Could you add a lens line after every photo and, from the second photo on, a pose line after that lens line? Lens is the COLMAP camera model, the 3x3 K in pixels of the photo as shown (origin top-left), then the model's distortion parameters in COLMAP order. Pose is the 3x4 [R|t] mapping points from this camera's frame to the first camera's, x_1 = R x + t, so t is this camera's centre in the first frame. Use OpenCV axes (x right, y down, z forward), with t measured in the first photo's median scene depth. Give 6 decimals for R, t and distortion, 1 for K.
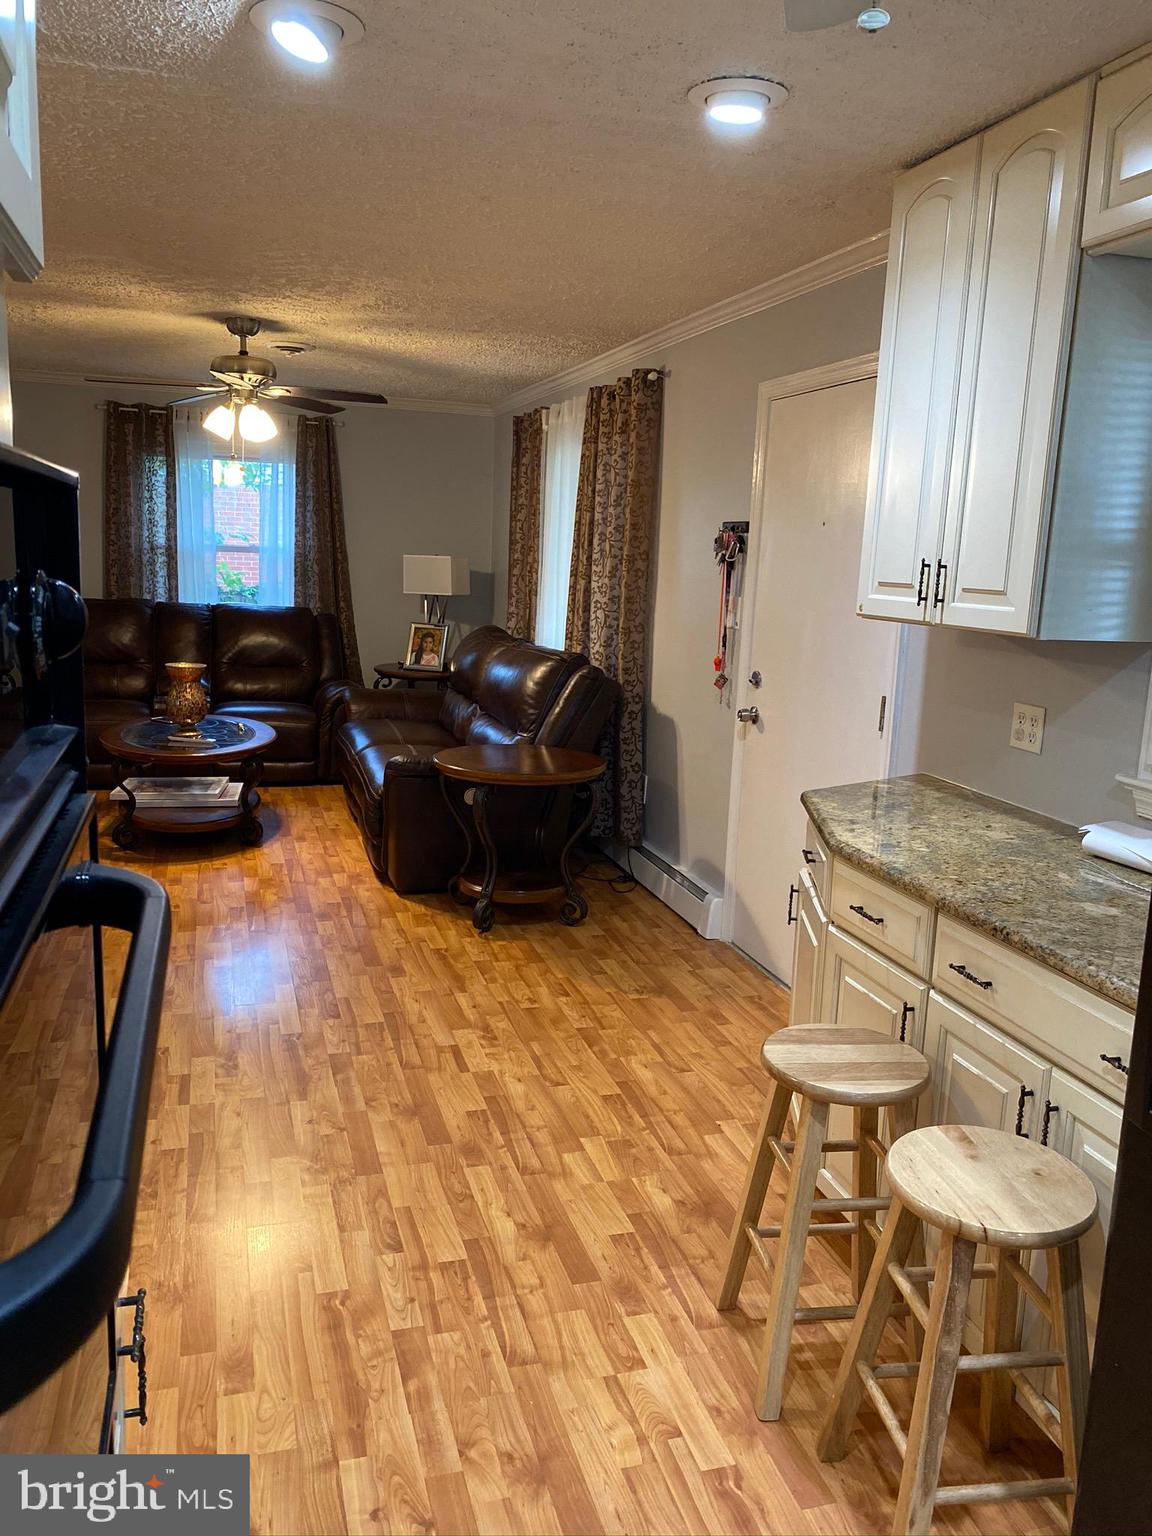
lens RADIAL K [[1176.7, 0, 573.7], [0, 1176.7, 769.4], [0, 0, 1]] dist [0.051018, -0.057337]
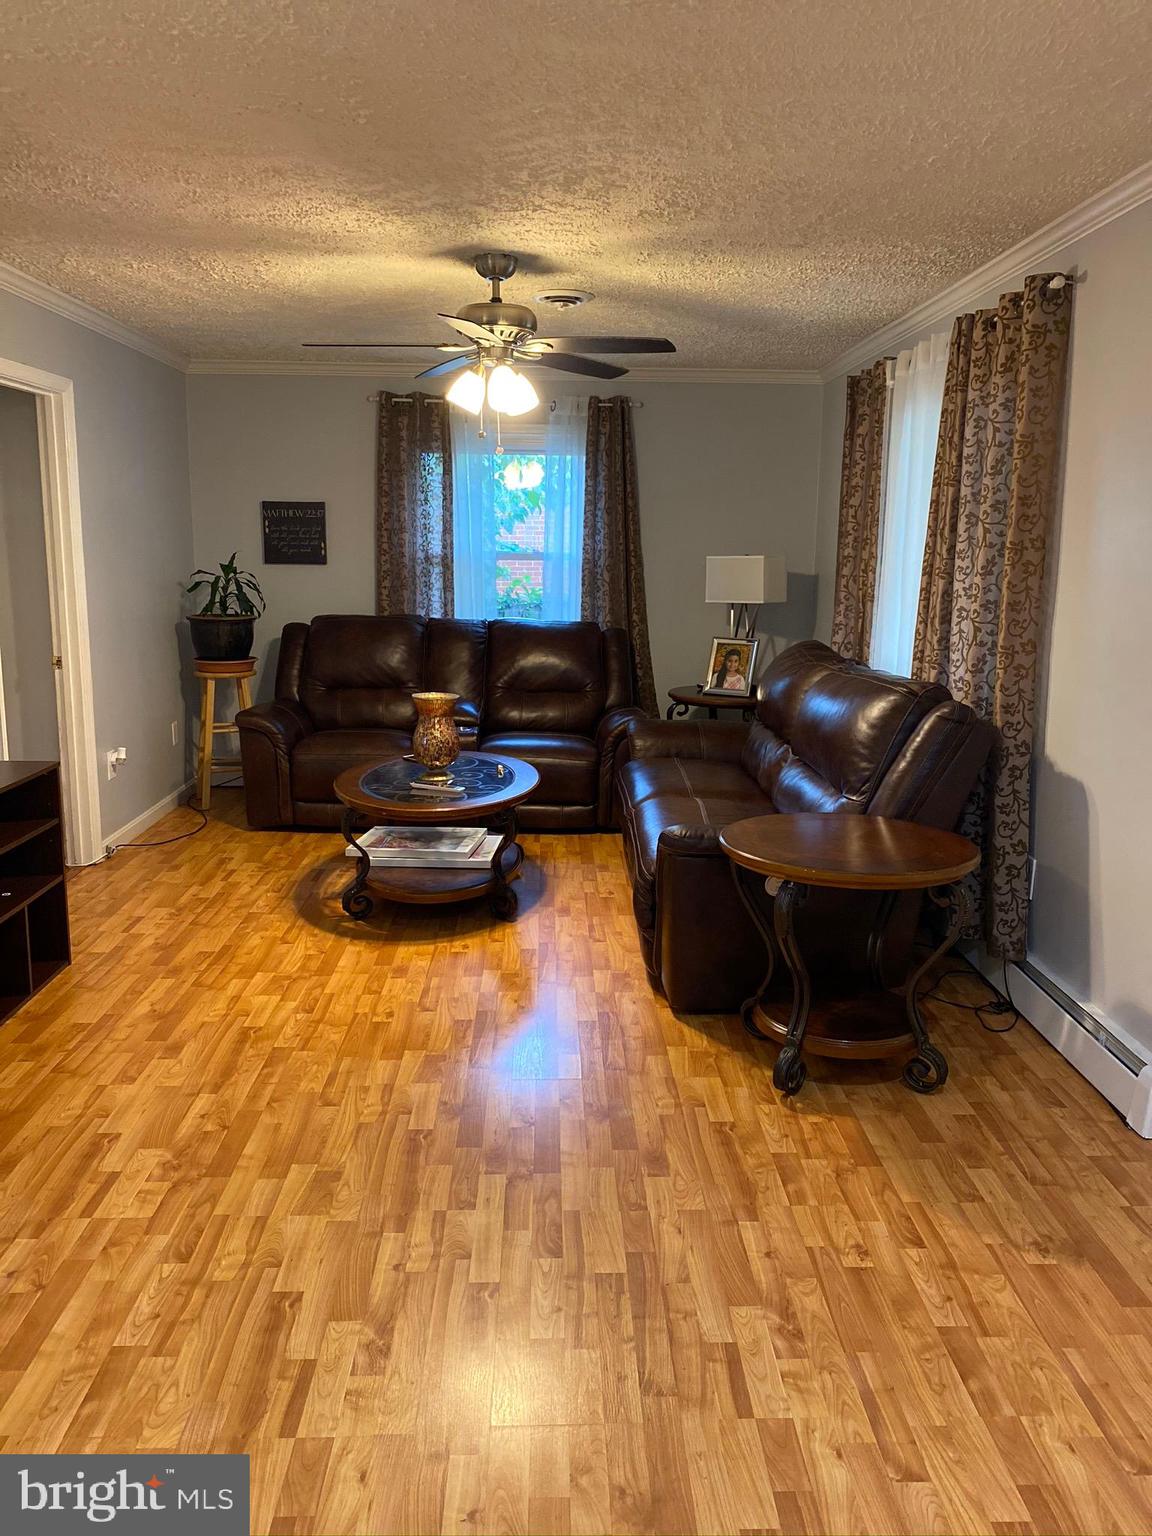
lens RADIAL K [[1176.7, 0, 581.7], [0, 1176.7, 754.7], [0, 0, 1]] dist [0.051018, -0.057337]
pose [[0.964668, 0.017468, -0.262890, -0.013257], [-0.021869, 0.999665, -0.013822, -0.041529], [0.262561, 0.019083, 0.964727, 0.260489]]
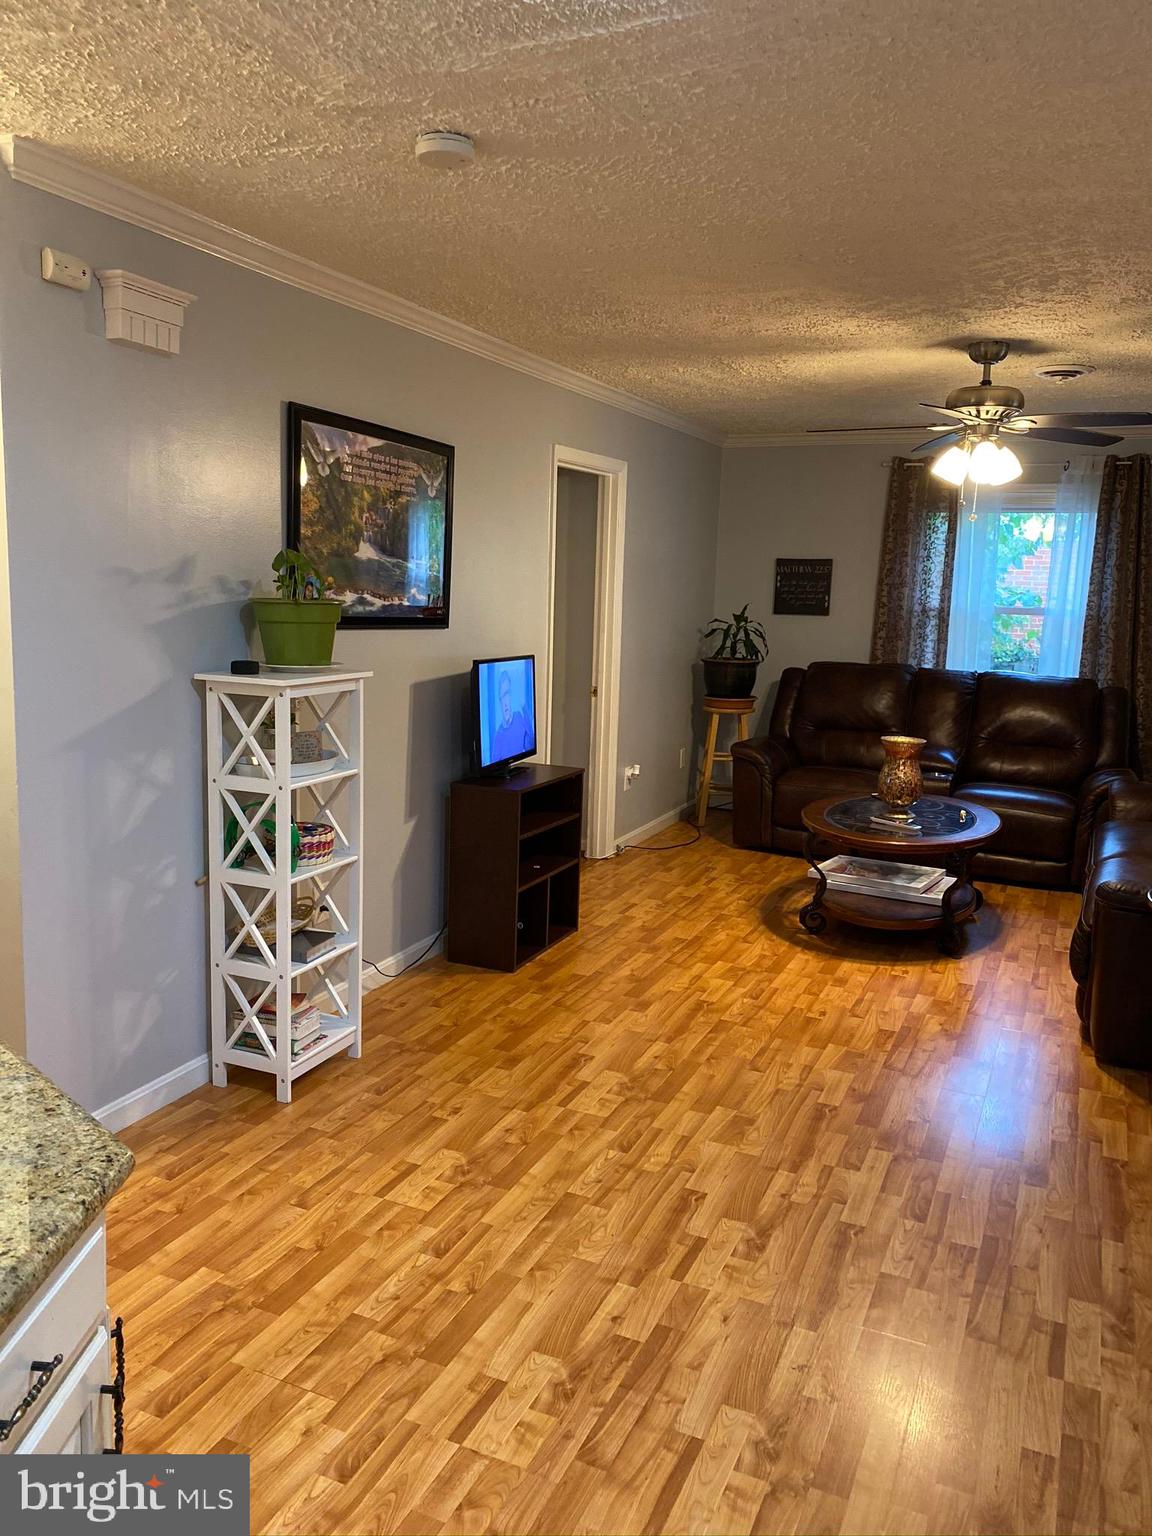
lens RADIAL K [[1176.7, 0, 572.2], [0, 1176.7, 760.5], [0, 0, 1]] dist [0.051018, -0.057337]
pose [[0.754556, 0.082775, -0.650994, 0.073268], [-0.121487, 0.992485, -0.014617, -0.031805], [0.644892, 0.090116, 0.758942, 0.179740]]
